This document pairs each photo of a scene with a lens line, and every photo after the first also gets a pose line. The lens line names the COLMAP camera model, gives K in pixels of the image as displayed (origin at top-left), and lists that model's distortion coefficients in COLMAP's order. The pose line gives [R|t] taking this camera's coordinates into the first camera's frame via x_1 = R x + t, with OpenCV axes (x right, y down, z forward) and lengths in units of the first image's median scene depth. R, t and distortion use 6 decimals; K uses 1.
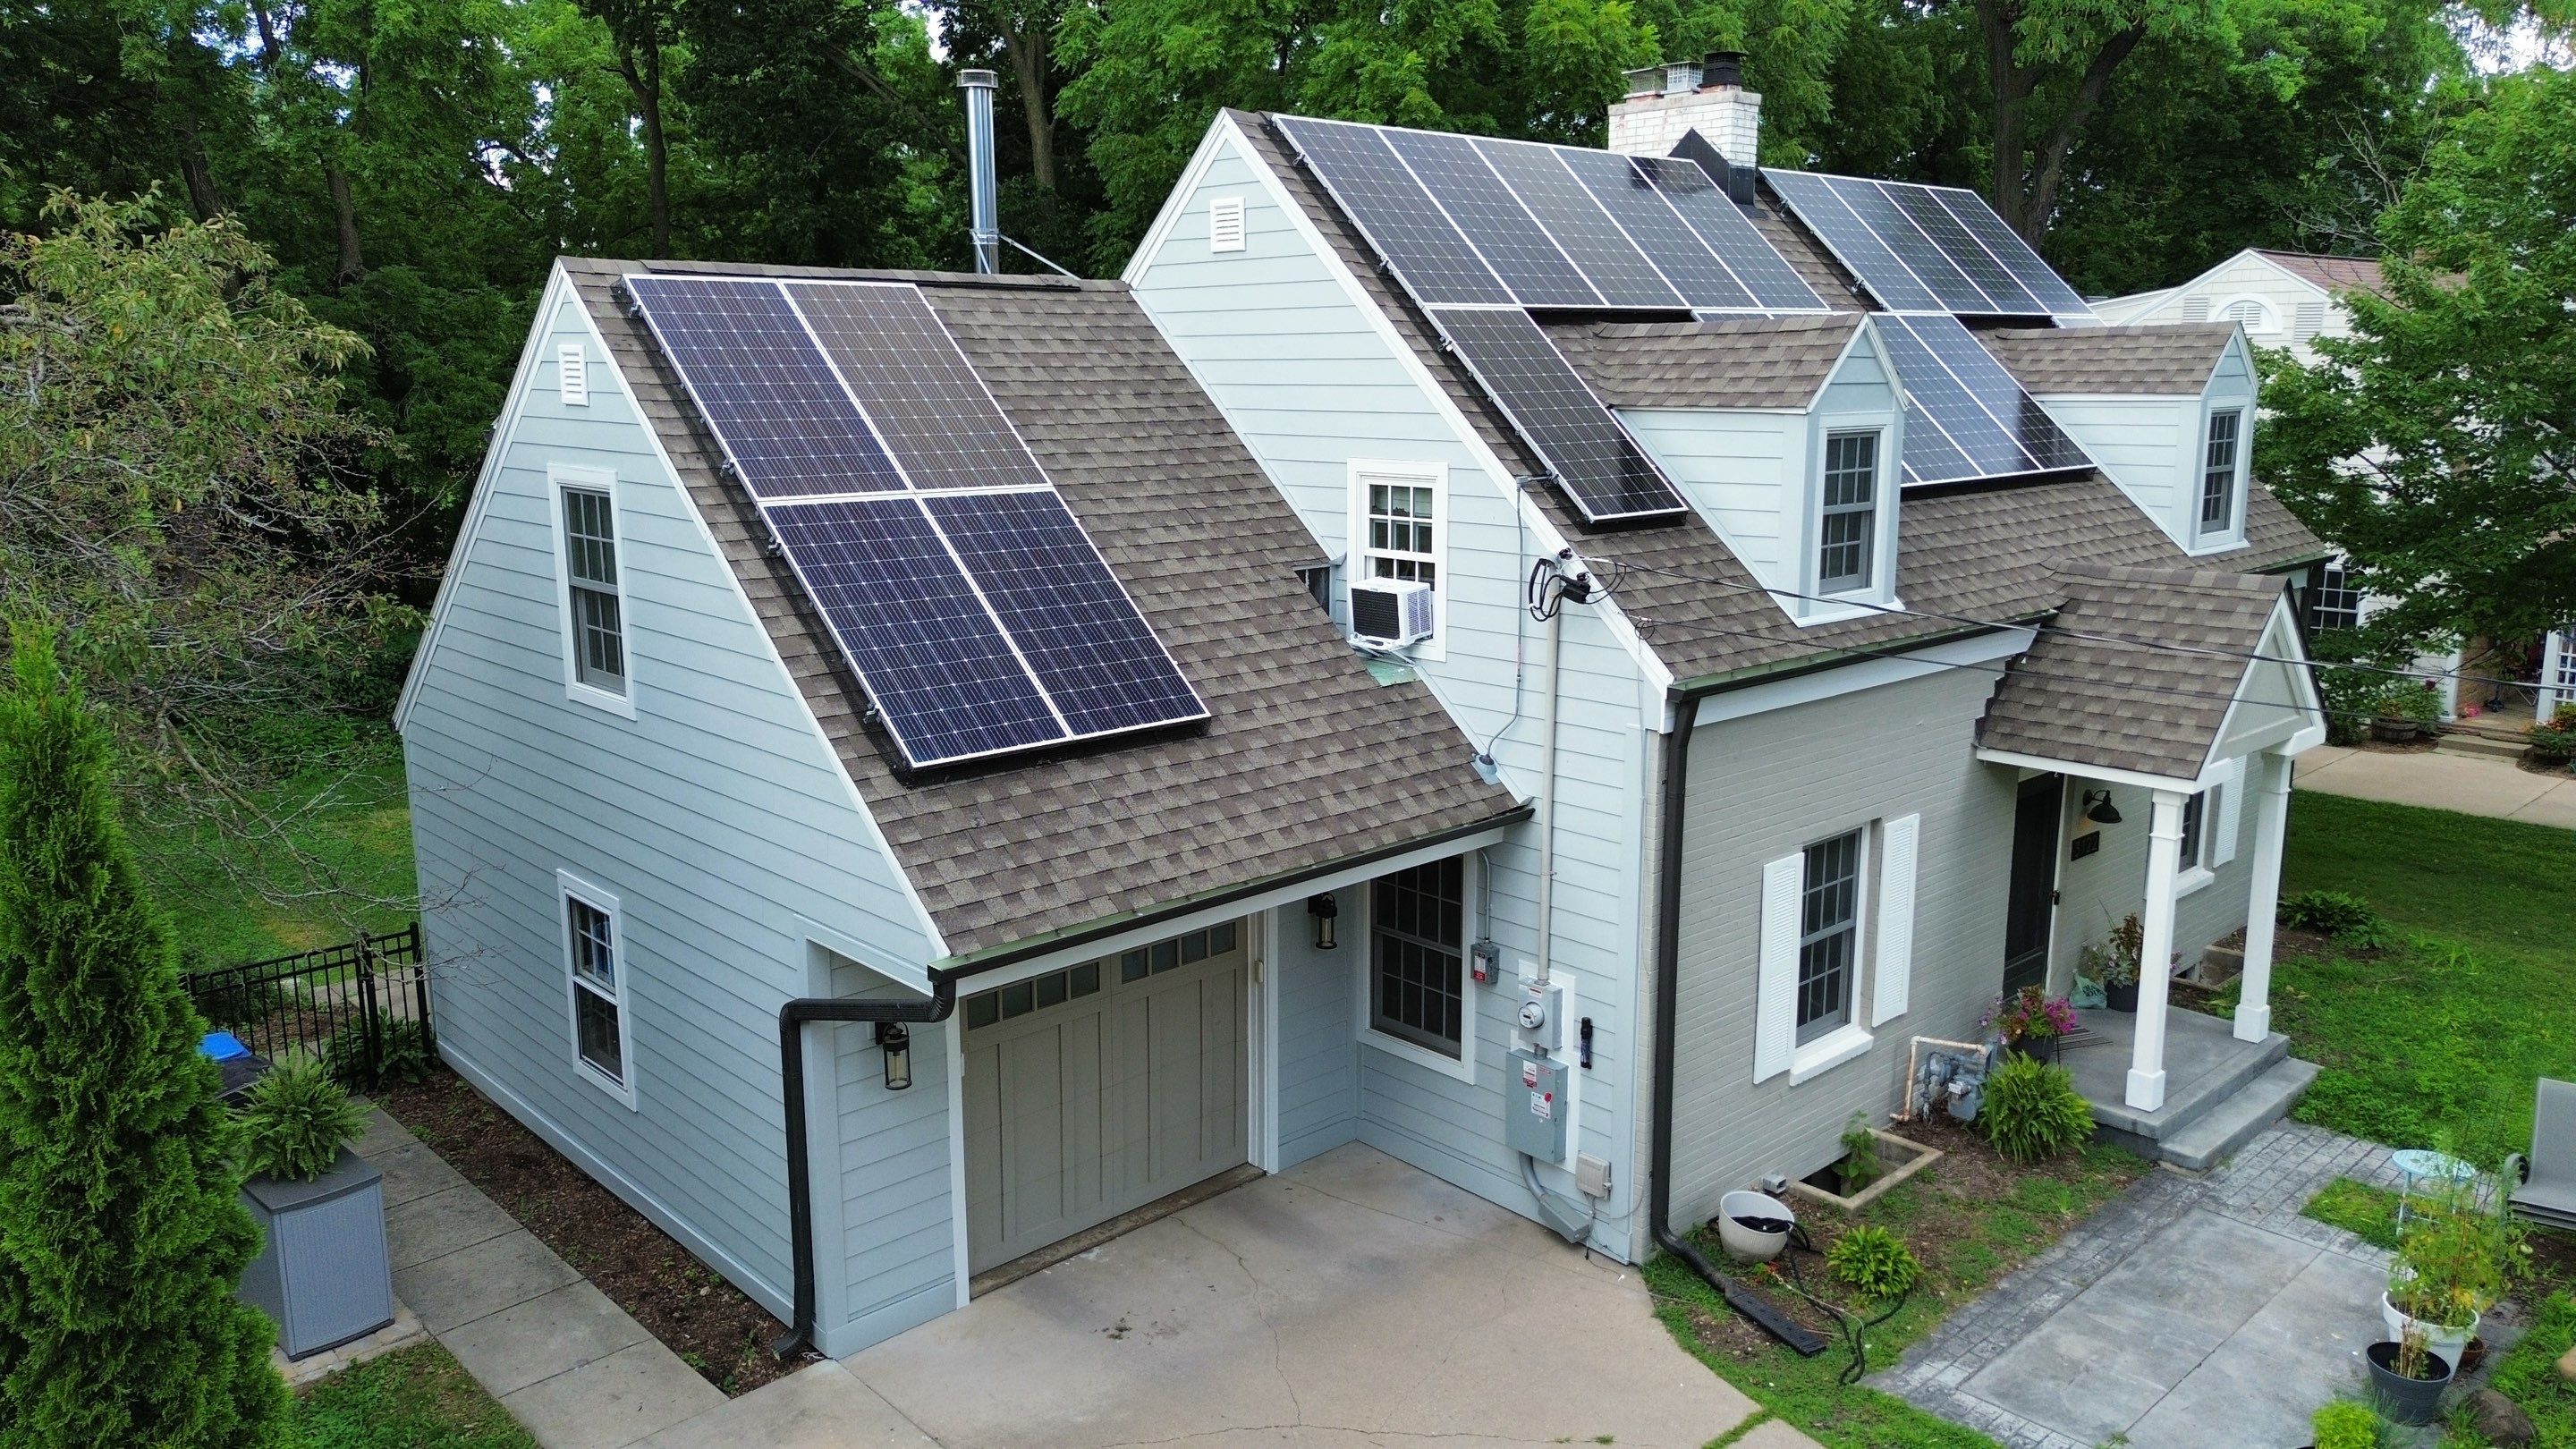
lens RADIAL K [[1771.6, 0, 1288.0], [0, 1771.6, 724.5], [0, 0, 1]] dist [0.136503, -0.001898]
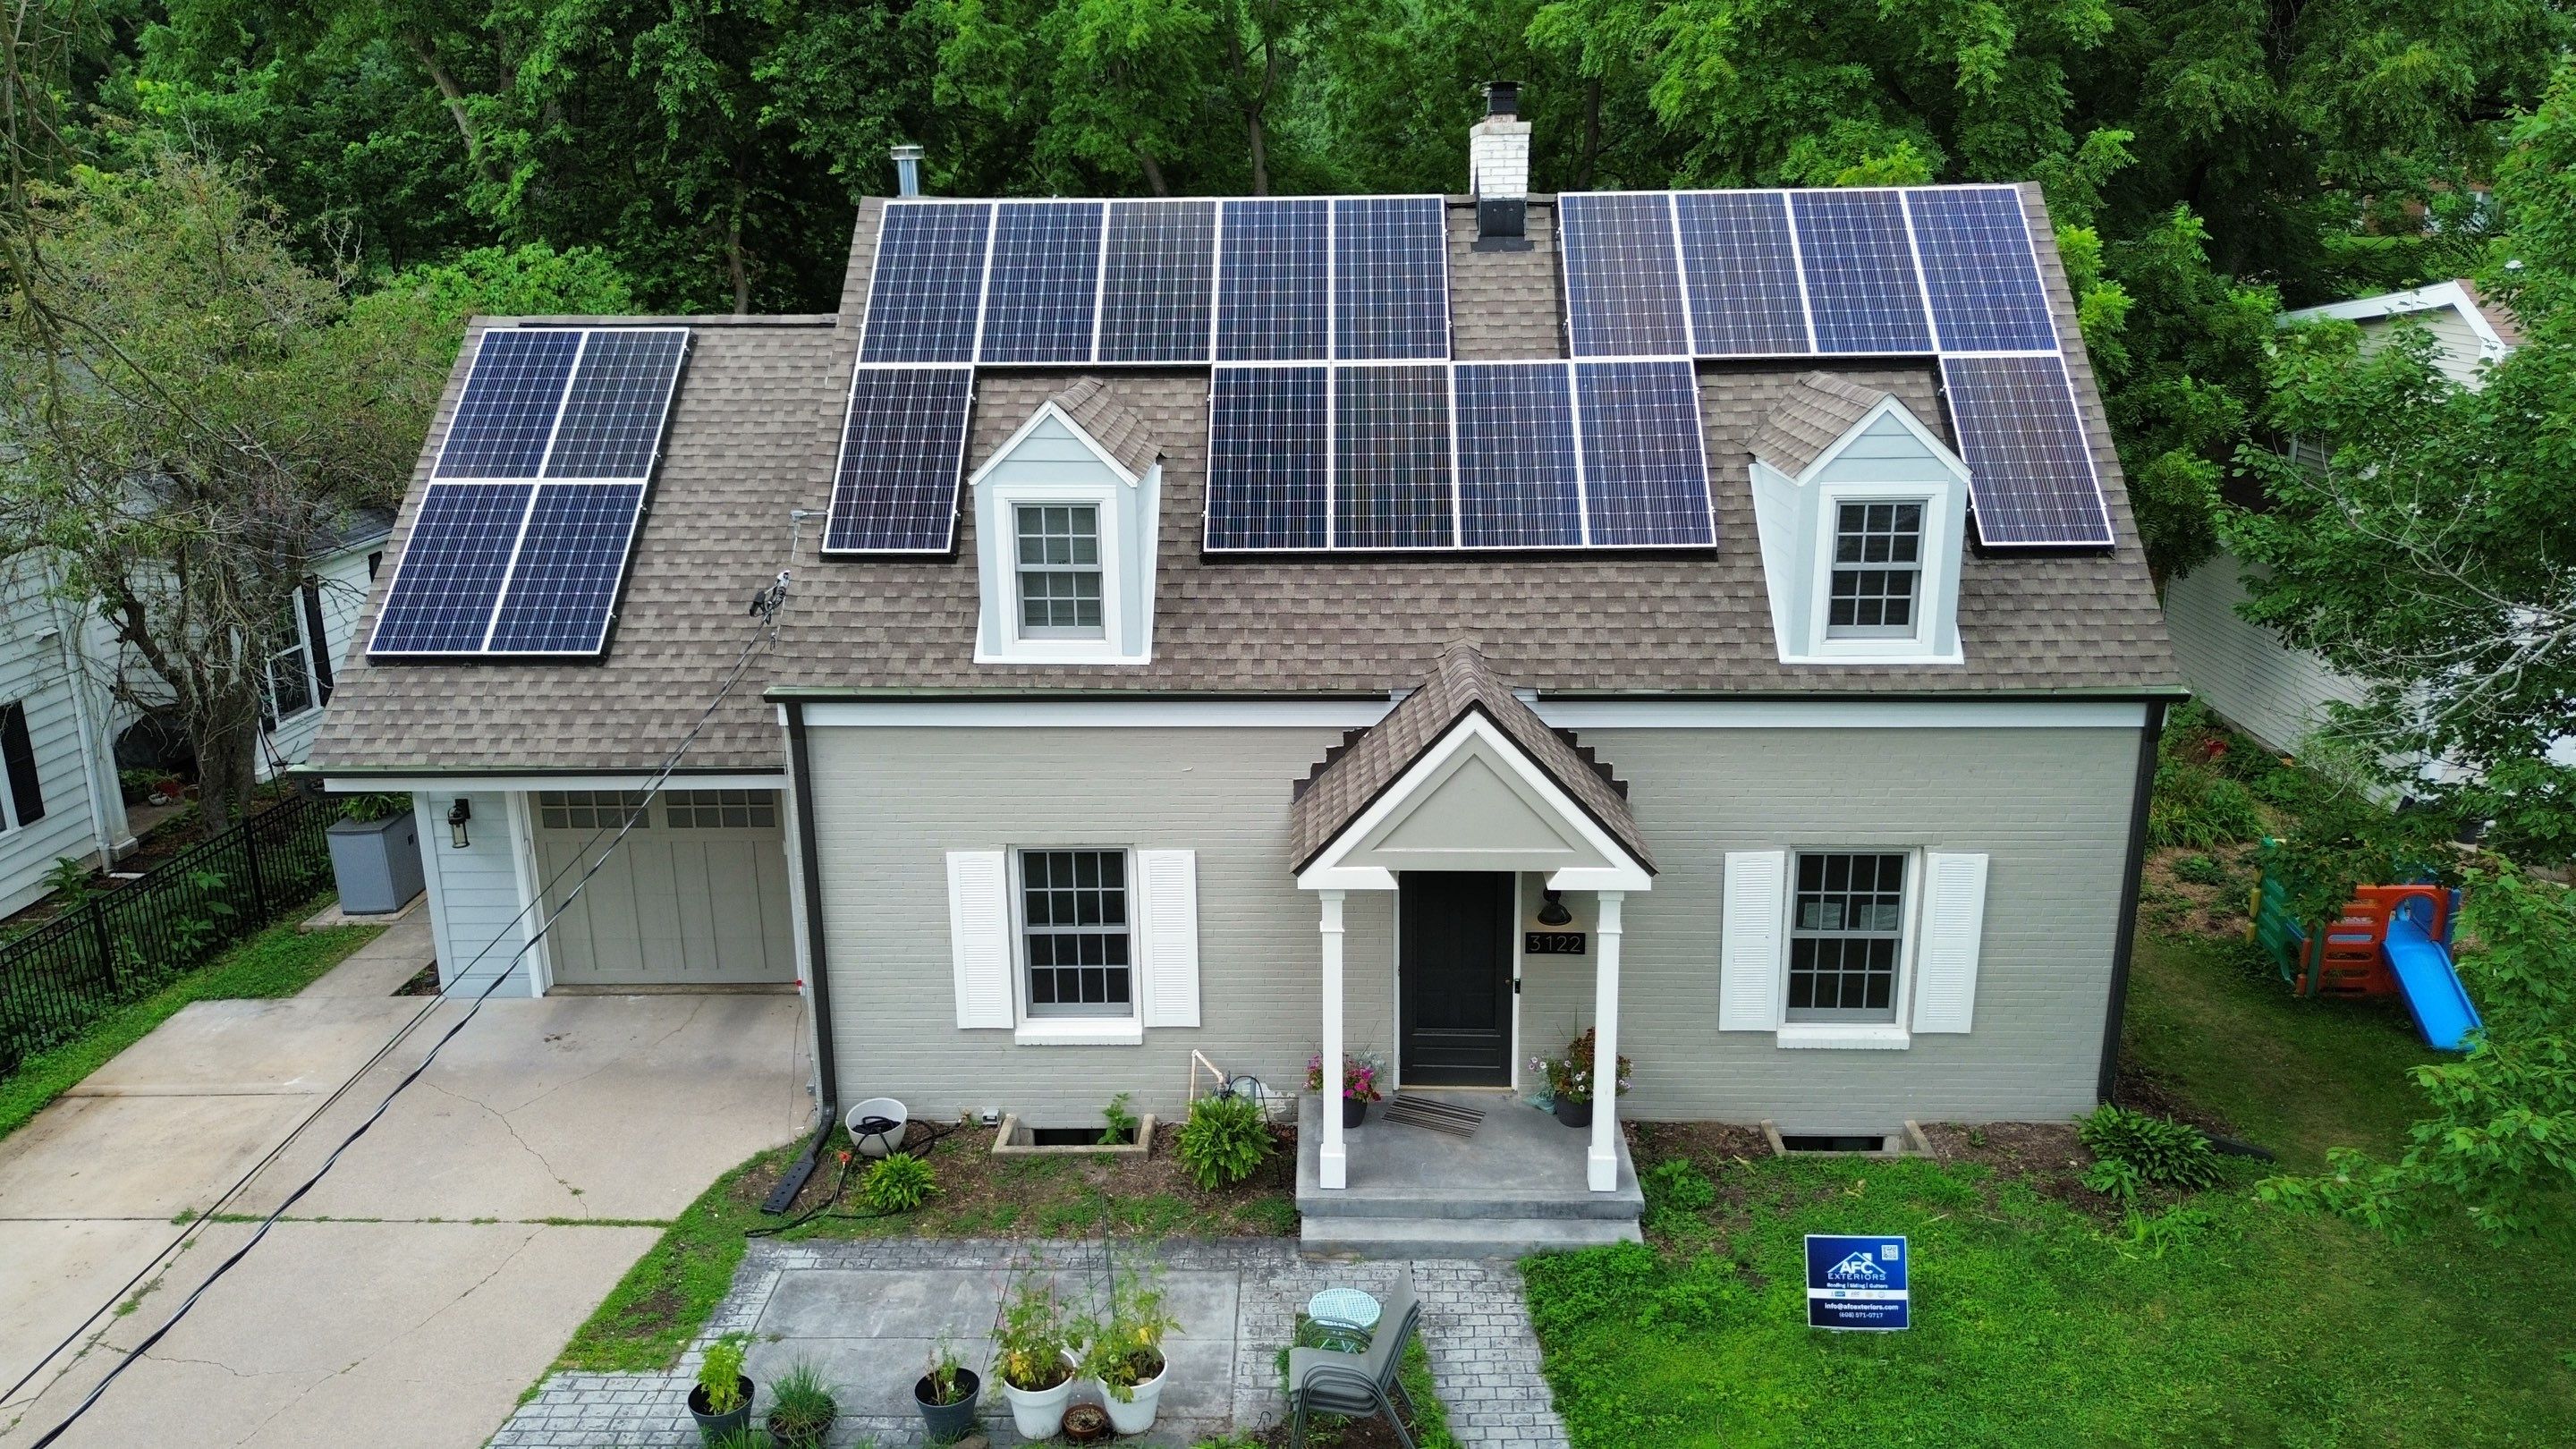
lens RADIAL K [[1771.6, 0, 1288.0], [0, 1771.6, 724.5], [0, 0, 1]] dist [0.136503, -0.001898]
pose [[0.710230, 0.188699, -0.678207, 1.163695], [-0.131449, 0.982009, 0.135570, -0.188784], [0.691588, -0.007136, 0.722257, 0.278493]]
